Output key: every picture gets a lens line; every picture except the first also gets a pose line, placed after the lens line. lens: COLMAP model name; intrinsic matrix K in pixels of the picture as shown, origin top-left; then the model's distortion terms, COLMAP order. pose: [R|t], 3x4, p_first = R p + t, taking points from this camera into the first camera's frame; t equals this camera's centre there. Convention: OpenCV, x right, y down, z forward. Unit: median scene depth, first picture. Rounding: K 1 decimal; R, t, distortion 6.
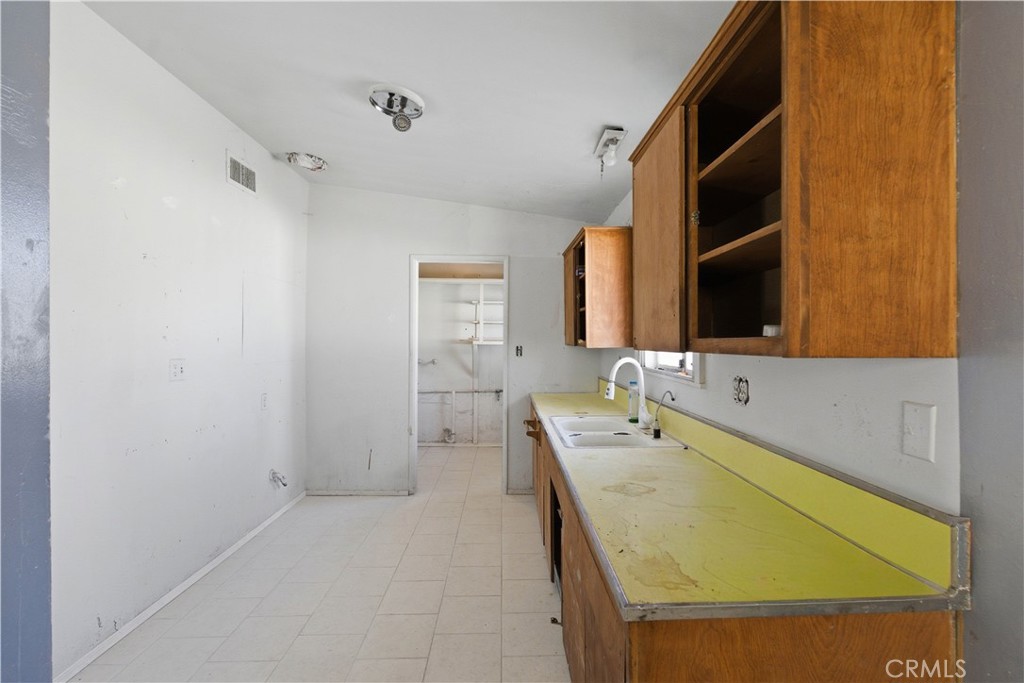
lens RADIAL K [[448.6, 0, 518.6], [0, 448.6, 339.2], [0, 0, 1]] dist [-0.013408, 0.000831]
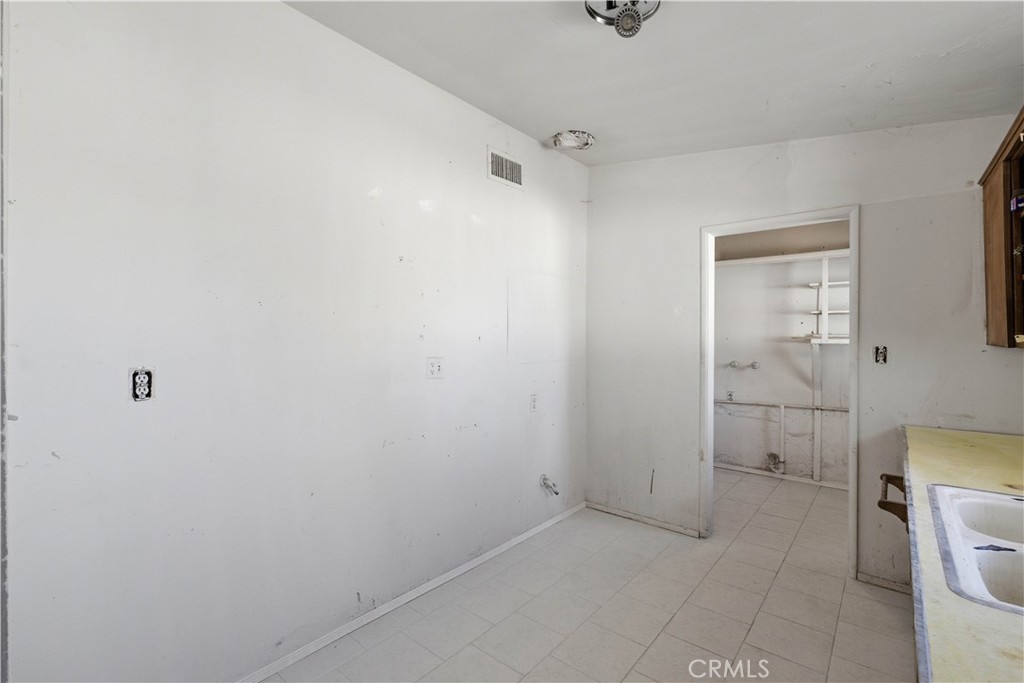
lens RADIAL K [[448.6, 0, 518.6], [0, 448.6, 339.2], [0, 0, 1]] dist [-0.013408, 0.000831]
pose [[0.742879, -0.003071, -0.669419, 0.040782], [0.005780, 0.999982, 0.001827, 0.001034], [0.669401, -0.005227, 0.742883, 0.213910]]
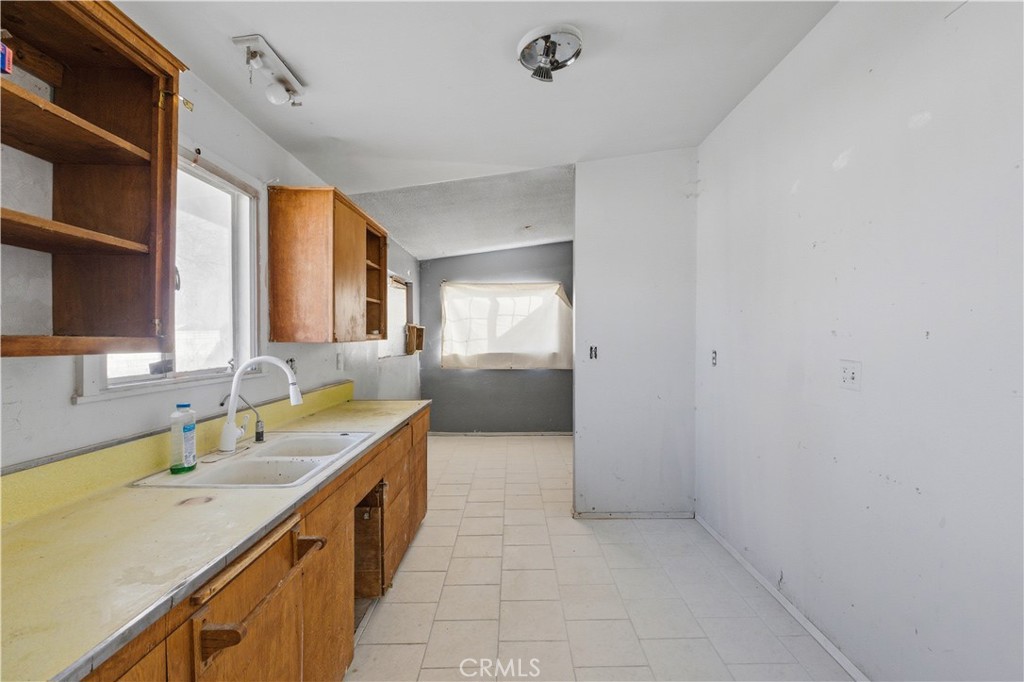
lens RADIAL K [[448.6, 0, 518.6], [0, 448.6, 338.7], [0, 0, 1]] dist [-0.013408, 0.000831]
pose [[-0.999796, -0.001880, 0.020121, -0.130453], [-0.001914, 0.999997, -0.001626, 0.005794], [-0.020118, -0.001664, -0.999796, 1.045269]]
